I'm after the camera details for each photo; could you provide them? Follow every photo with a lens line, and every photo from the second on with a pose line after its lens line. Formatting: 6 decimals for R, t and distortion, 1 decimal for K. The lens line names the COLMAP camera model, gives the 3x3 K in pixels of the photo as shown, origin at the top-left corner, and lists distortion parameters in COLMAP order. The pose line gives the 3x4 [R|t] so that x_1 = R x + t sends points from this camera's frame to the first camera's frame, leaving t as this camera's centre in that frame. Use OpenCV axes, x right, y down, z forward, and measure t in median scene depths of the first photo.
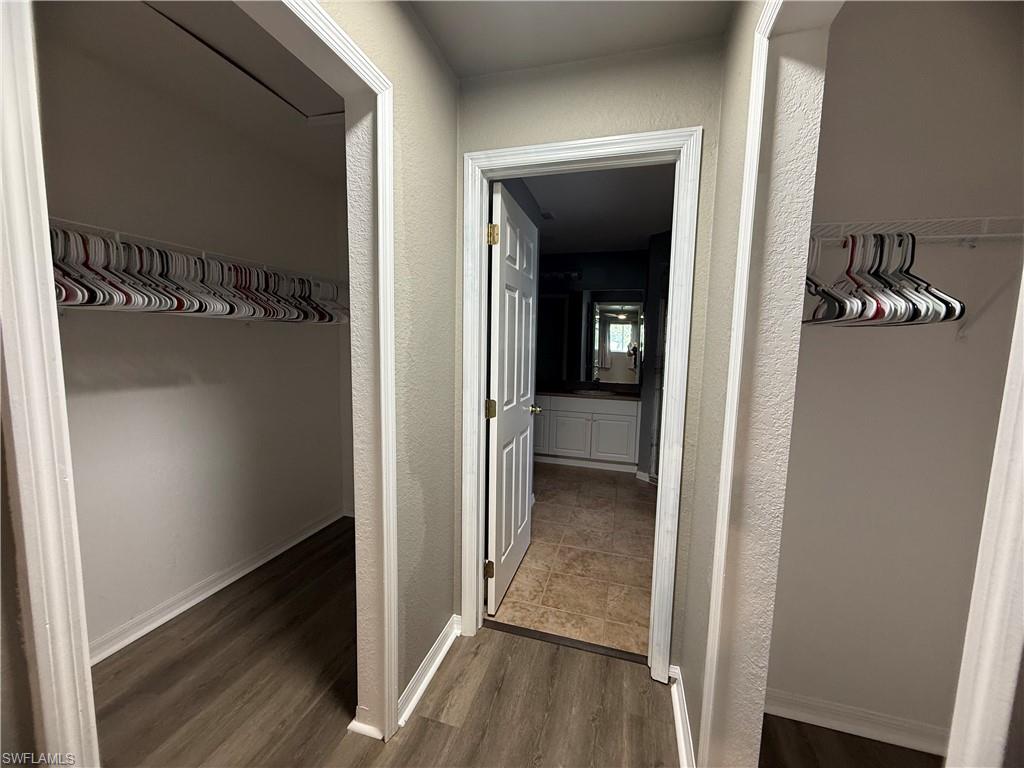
lens RADIAL K [[407.1, 0, 509.2], [0, 407.1, 383.5], [0, 0, 1]] dist [0.001042, -0.000210]
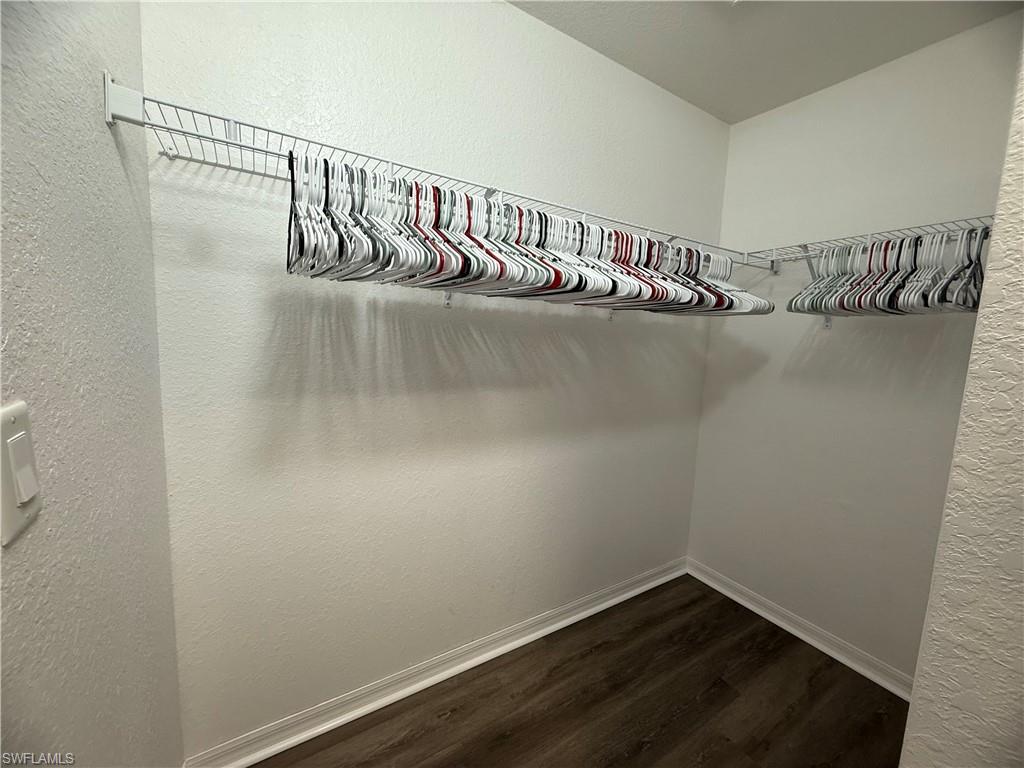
lens RADIAL K [[407.1, 0, 513.0], [0, 407.1, 384.1], [0, 0, 1]] dist [0.001042, -0.000210]
pose [[0.749042, 0.093134, -0.655944, -0.378022], [-0.096570, 0.994844, 0.030977, -0.027630], [0.655447, 0.040142, 0.754174, 0.419056]]
